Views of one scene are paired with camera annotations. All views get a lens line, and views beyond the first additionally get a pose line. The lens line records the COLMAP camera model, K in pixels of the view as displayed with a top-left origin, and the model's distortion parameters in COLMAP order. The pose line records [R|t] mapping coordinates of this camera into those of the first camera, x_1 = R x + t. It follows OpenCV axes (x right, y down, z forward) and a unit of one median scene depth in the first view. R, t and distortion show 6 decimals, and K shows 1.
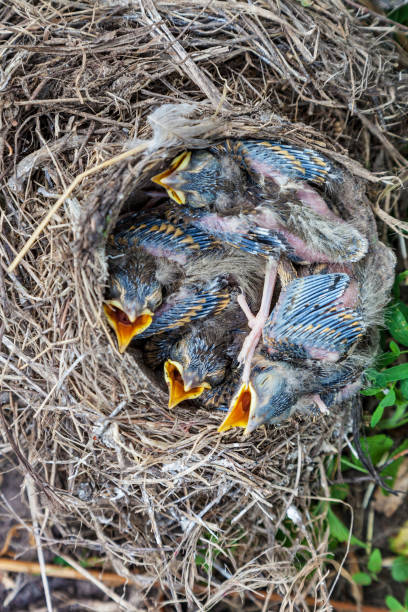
lens RADIAL K [[1868.3, 0, 204.0], [0, 1868.3, 306.0], [0, 0, 1]] dist [0.491094, 0.004018]
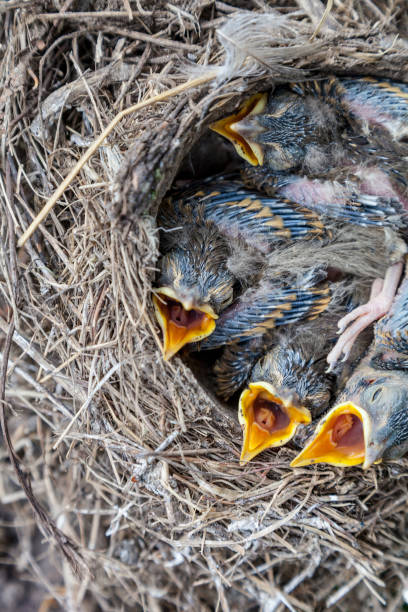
lens RADIAL K [[1868.3, 0, 204.0], [0, 1868.3, 306.0], [0, 0, 1]] dist [0.491094, 0.004018]
pose [[0.996173, 0.029644, -0.082222, 0.025567], [-0.031744, 0.999199, -0.024358, 0.019854], [0.081434, 0.026875, 0.996316, 0.276731]]
